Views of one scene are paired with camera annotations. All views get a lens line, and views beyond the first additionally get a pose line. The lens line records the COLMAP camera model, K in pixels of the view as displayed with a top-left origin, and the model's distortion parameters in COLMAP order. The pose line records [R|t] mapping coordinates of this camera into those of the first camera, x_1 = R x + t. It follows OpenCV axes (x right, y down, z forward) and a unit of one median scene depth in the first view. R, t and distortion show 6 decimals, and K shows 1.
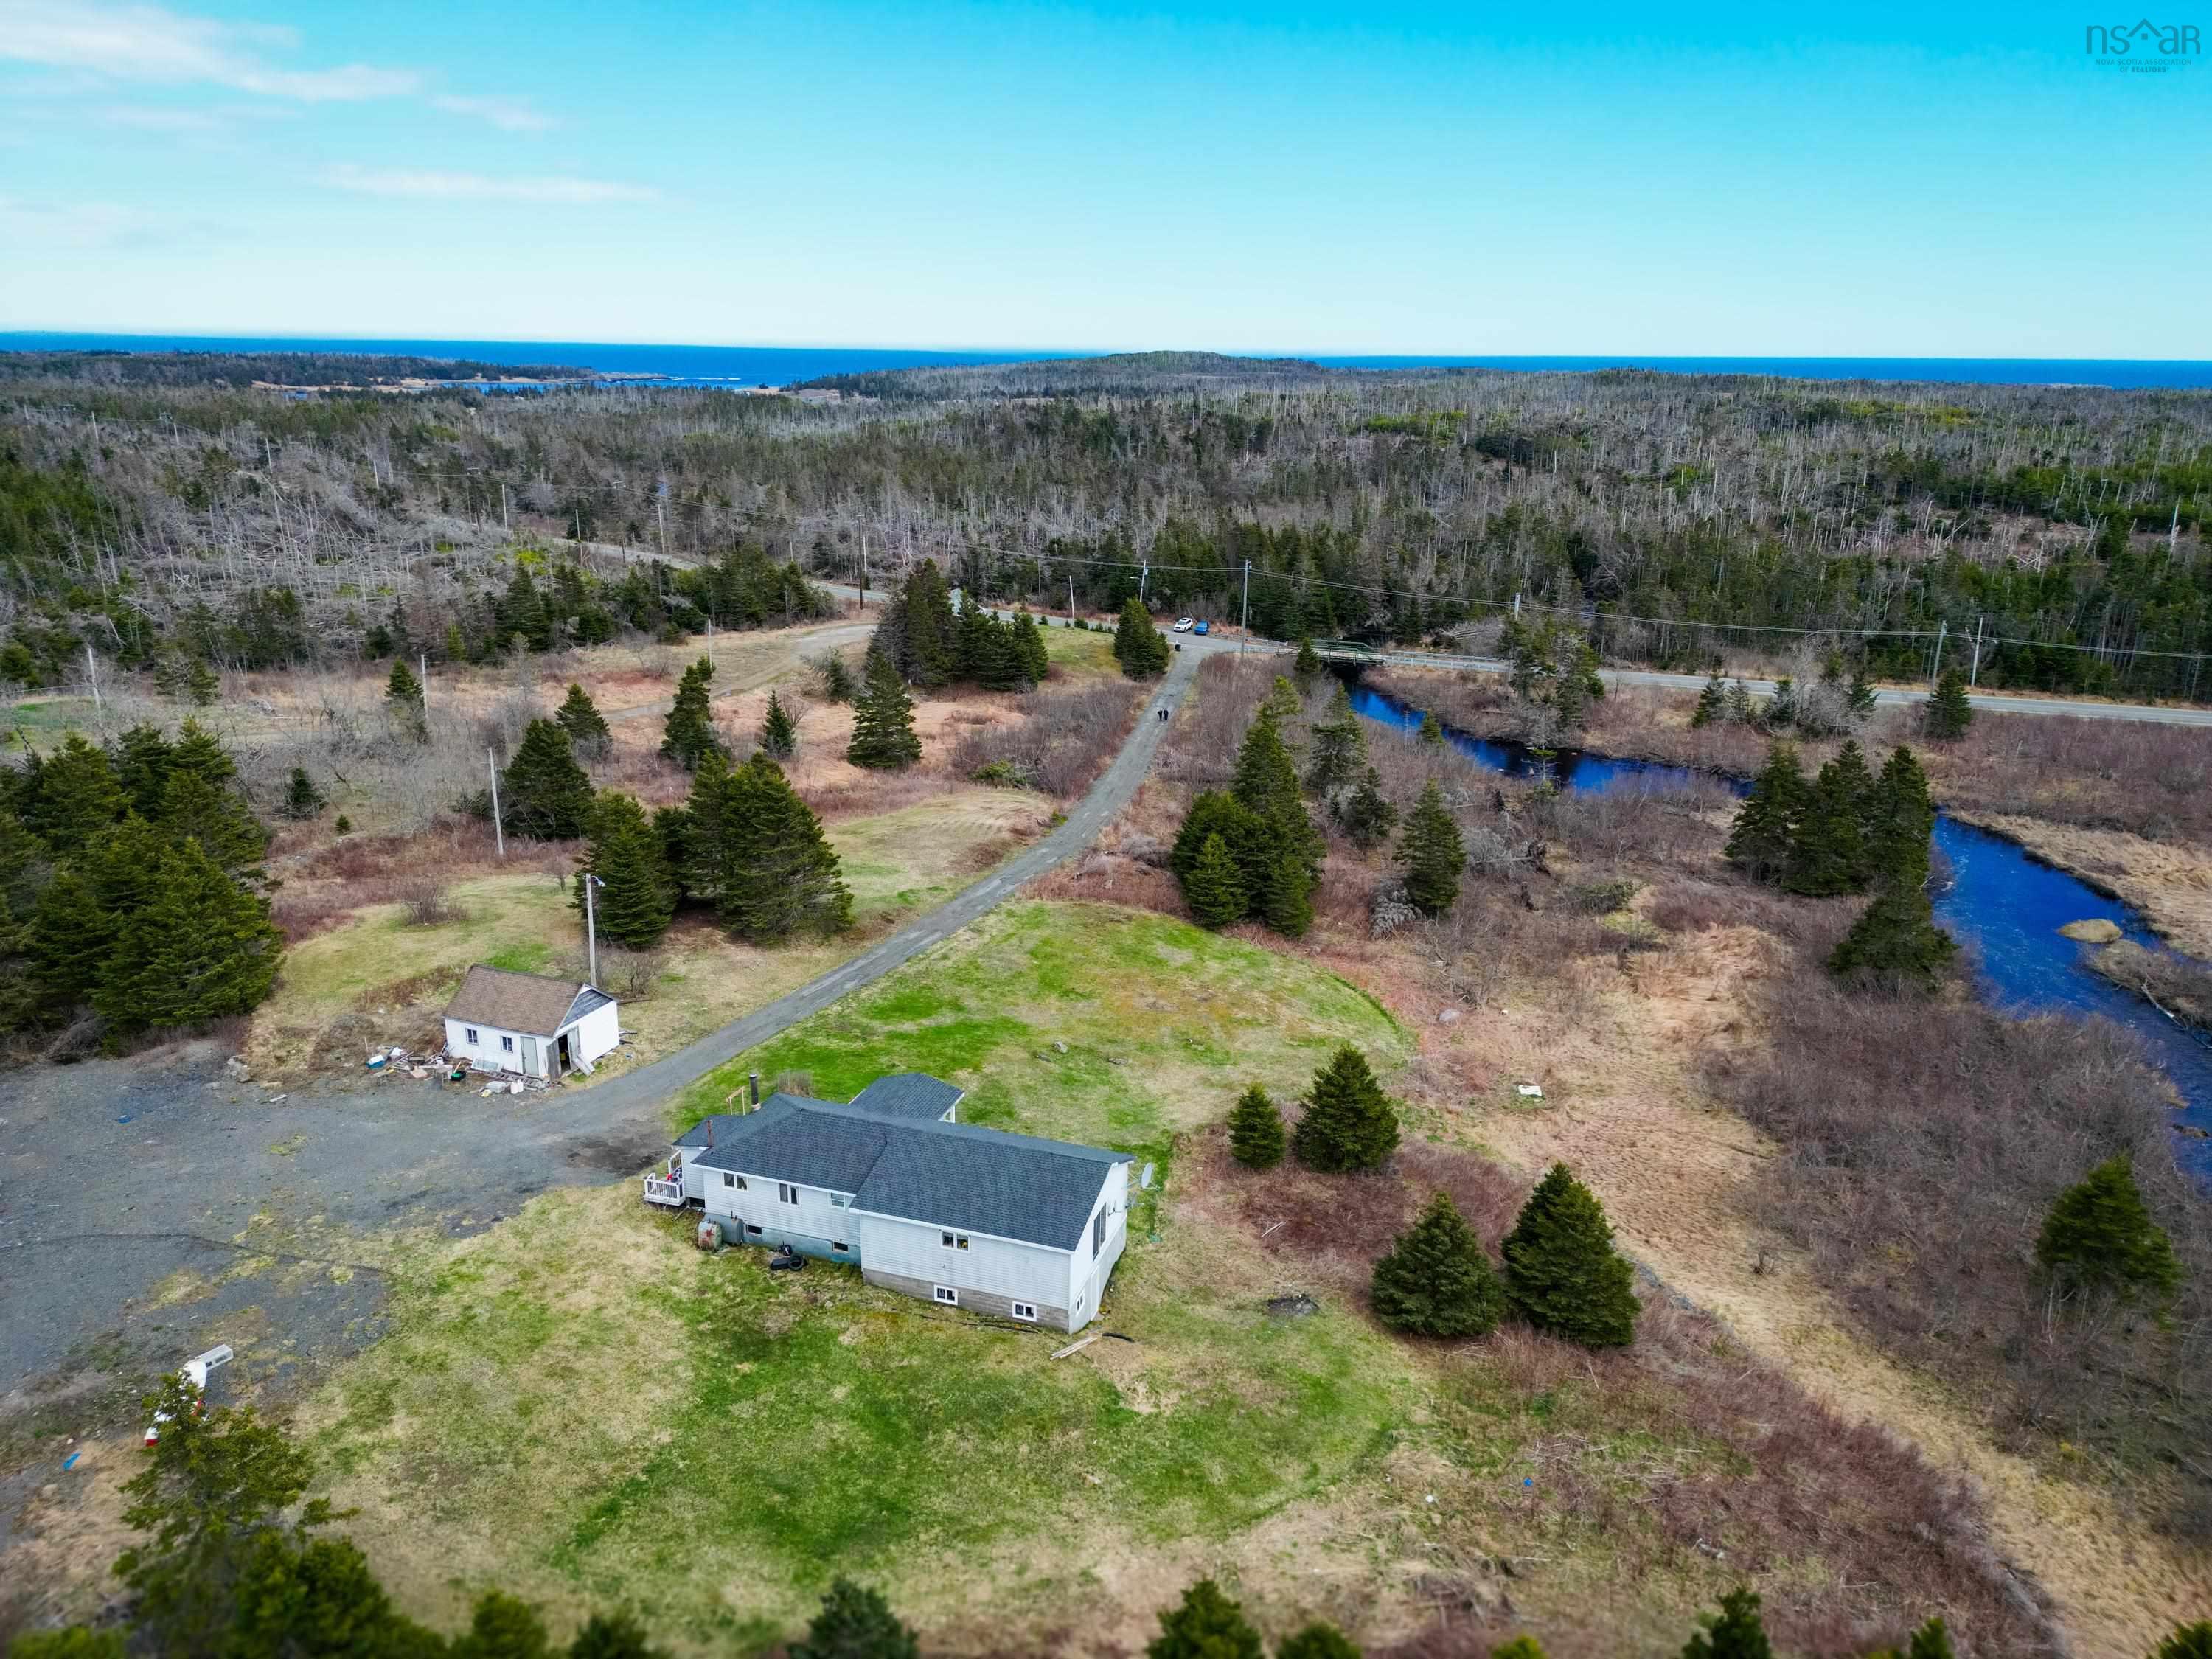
lens RADIAL K [[1549.9, 0, 1106.0], [0, 1549.9, 829.5], [0, 0, 1]] dist [0.096489, -0.106611]
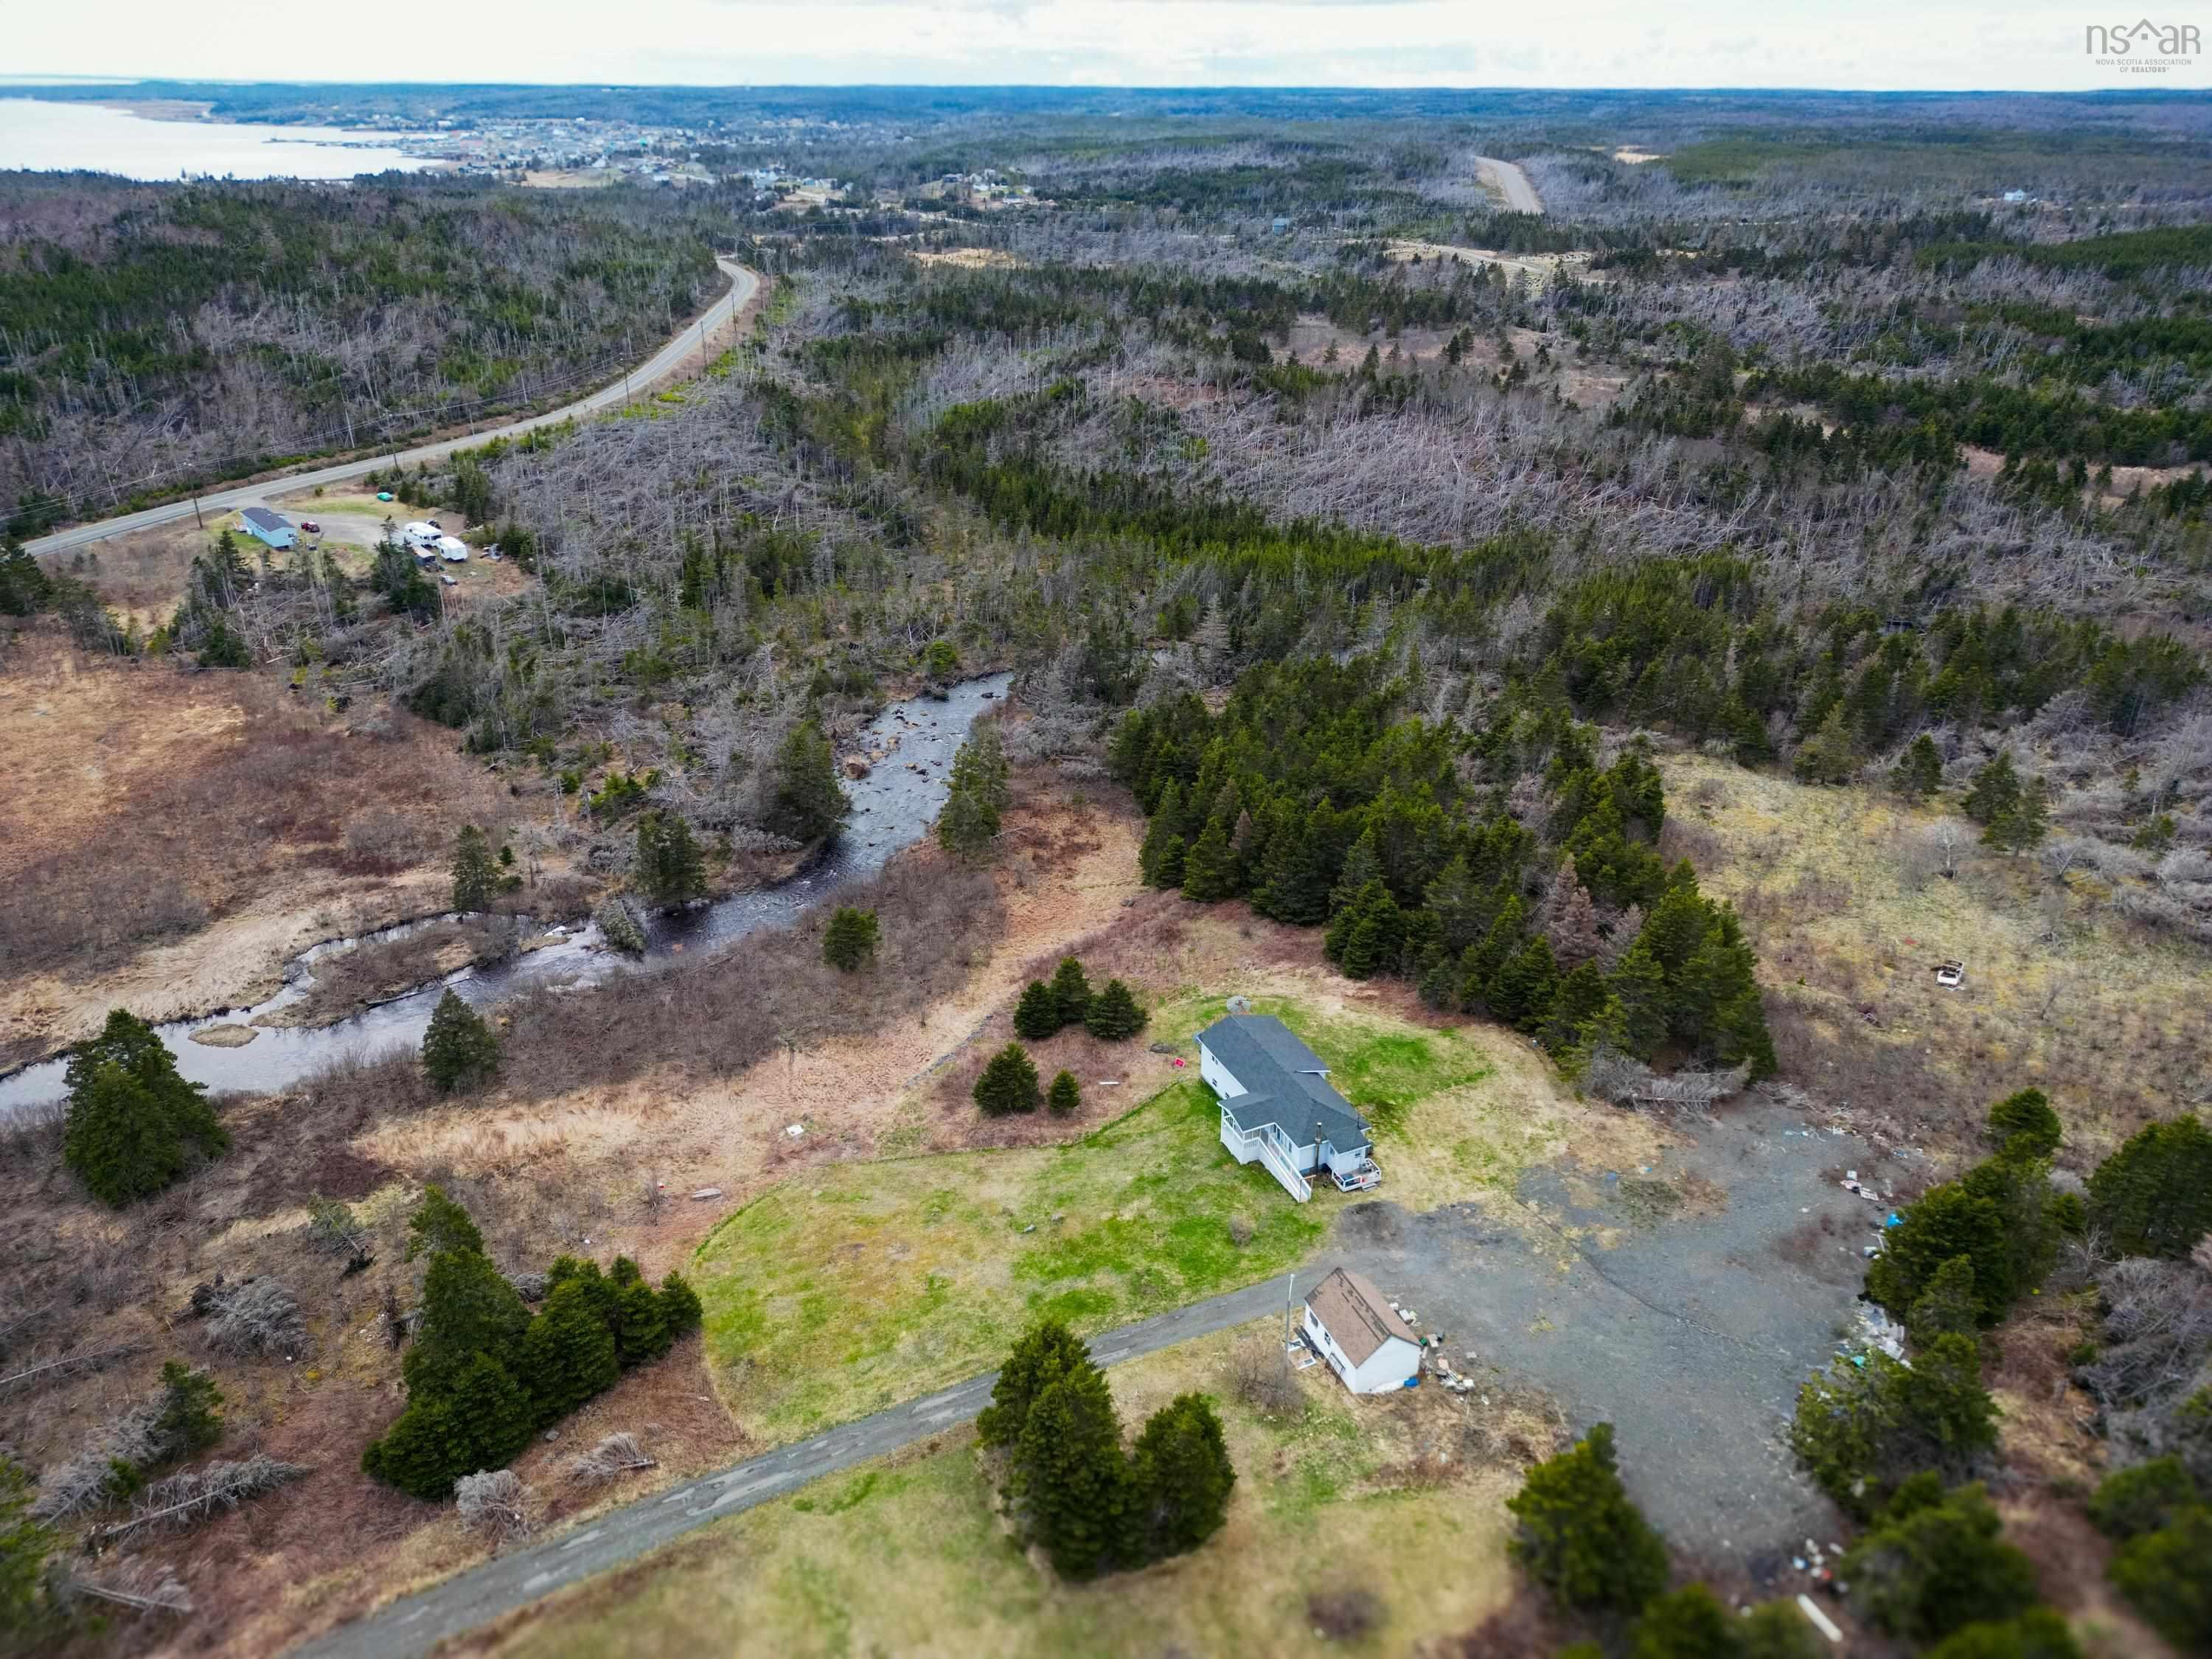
lens RADIAL K [[1549.9, 0, 1106.0], [0, 1549.9, 829.5], [0, 0, 1]] dist [0.096489, -0.106611]
pose [[-0.685951, -0.332589, 0.647191, -0.973762], [0.195538, 0.772459, 0.604212, -1.089526], [-0.700882, 0.541010, -0.464835, 1.608528]]
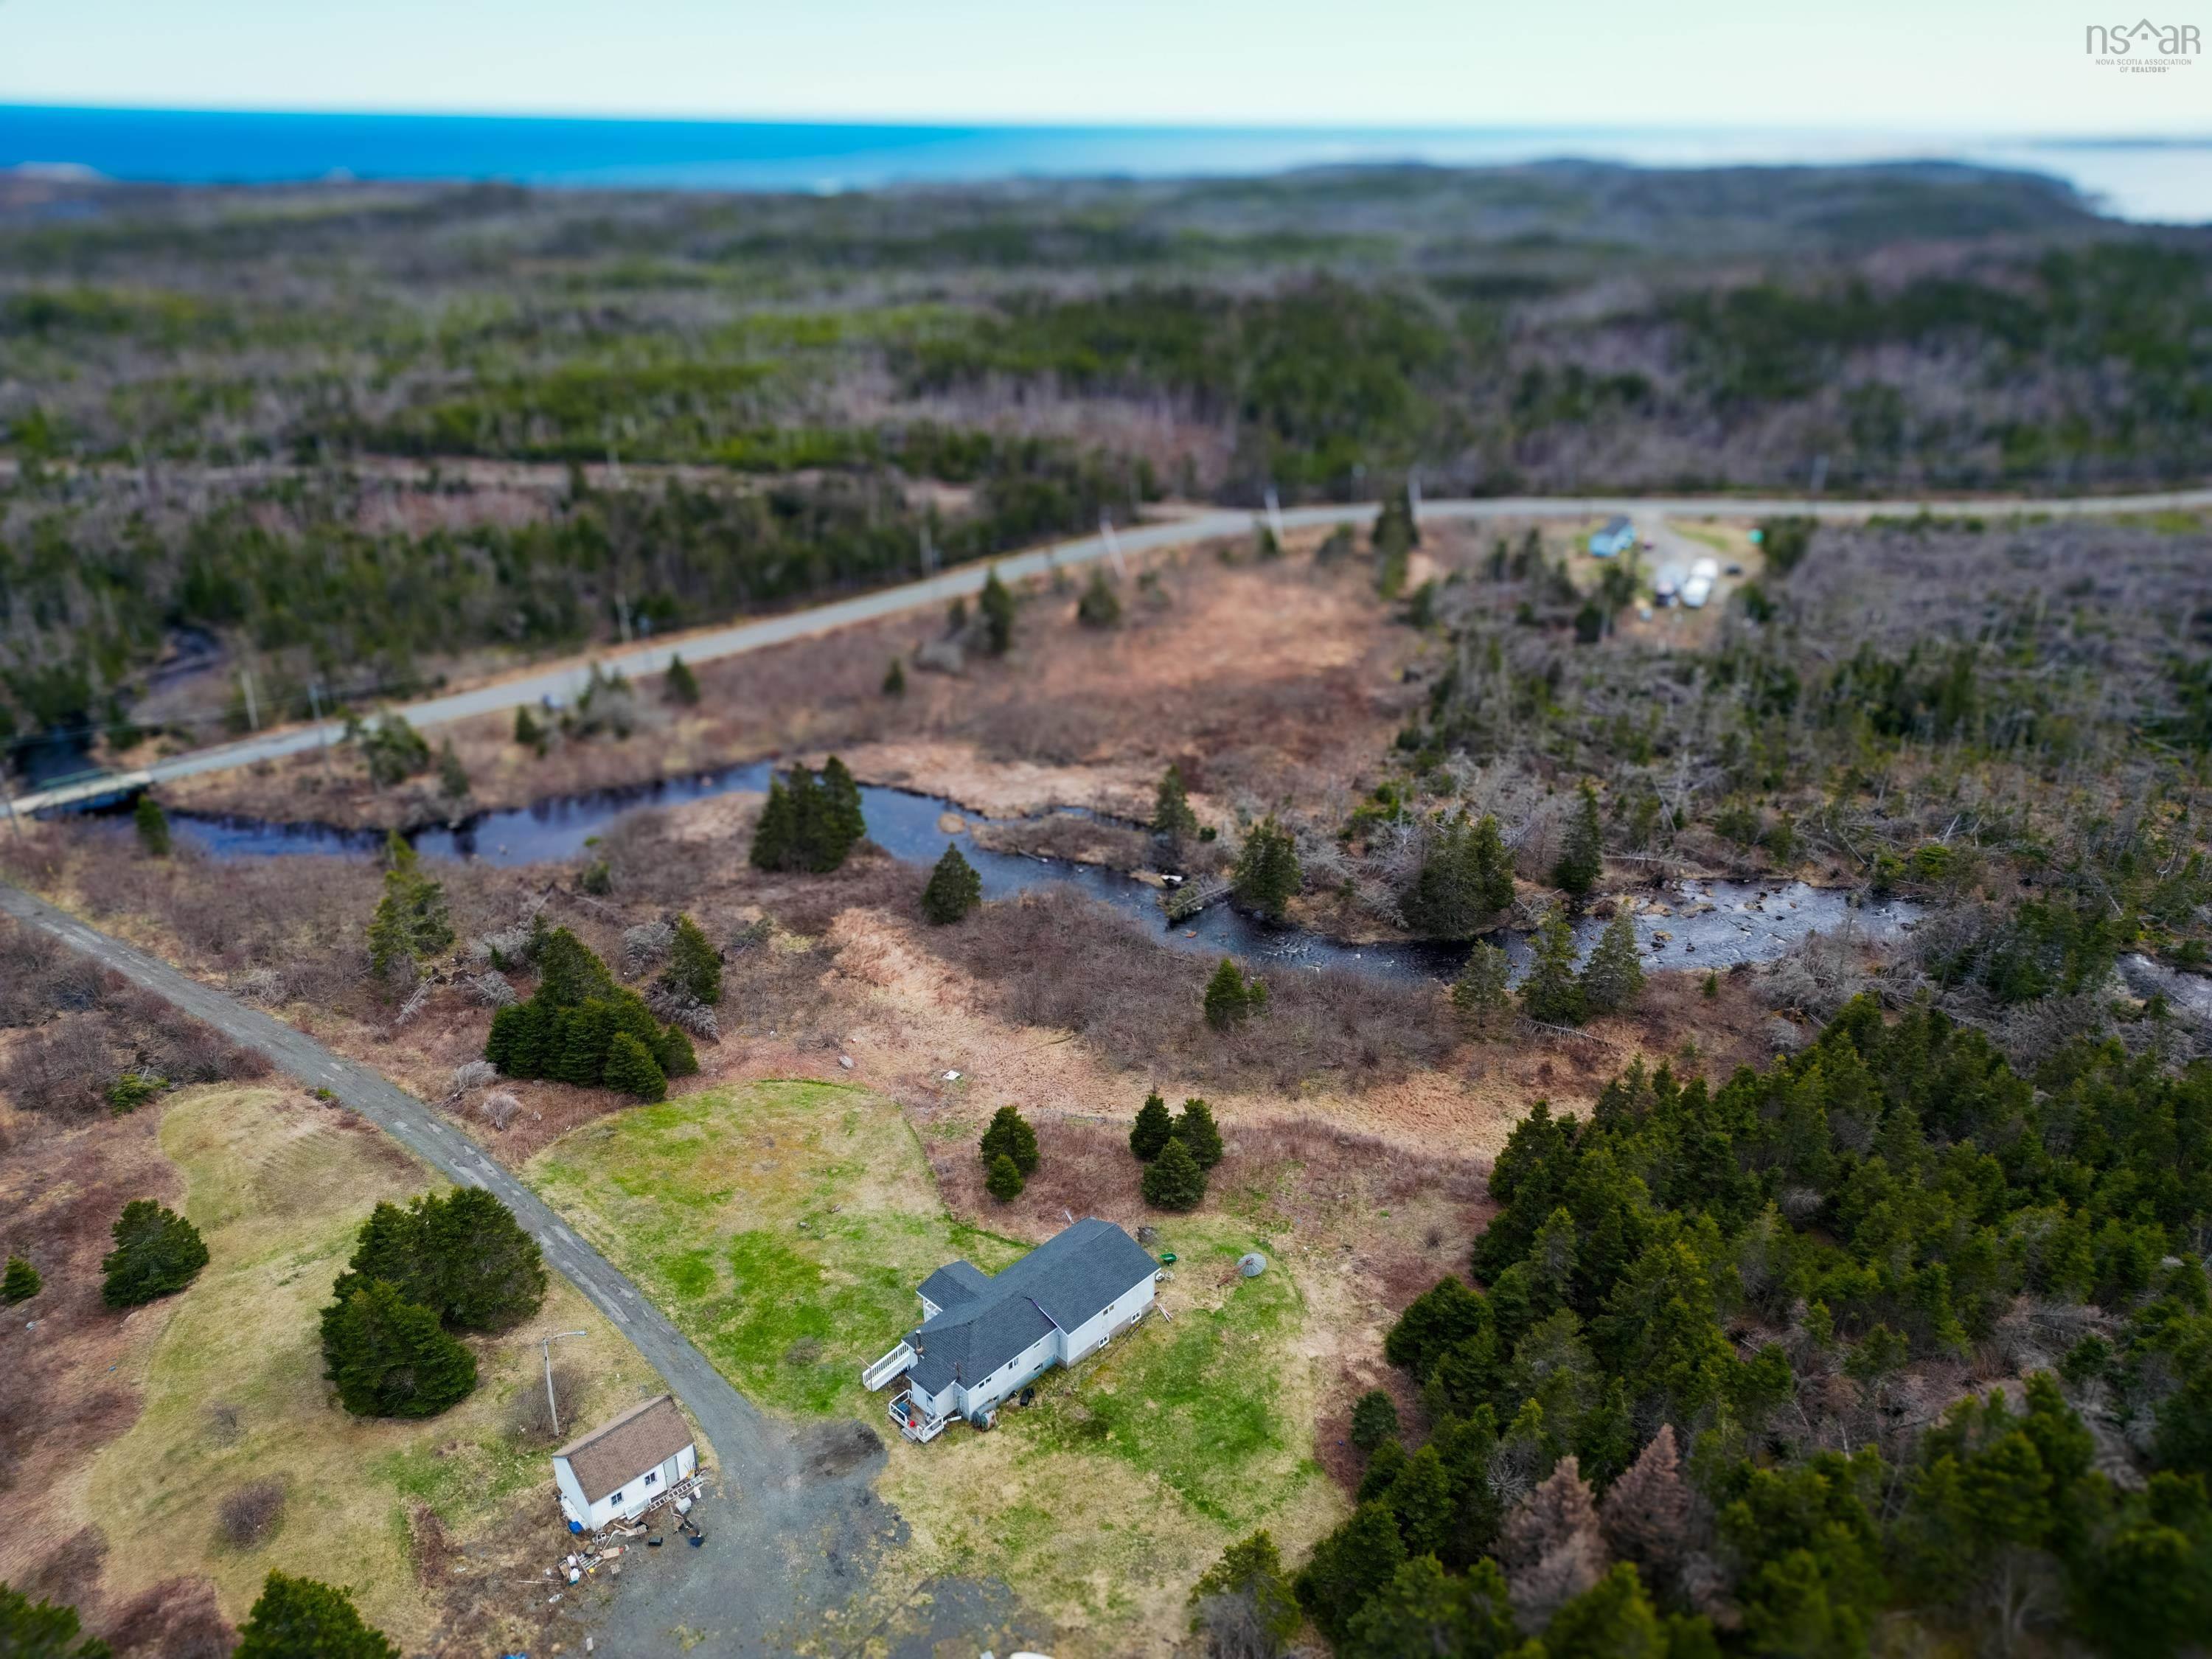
lens RADIAL K [[1549.9, 0, 1106.0], [0, 1549.9, 829.5], [0, 0, 1]] dist [0.096489, -0.106611]
pose [[0.432276, -0.389765, 0.813154, -1.044562], [0.266790, 0.916670, 0.297556, -0.604407], [-0.861371, 0.088315, 0.500240, 0.043582]]
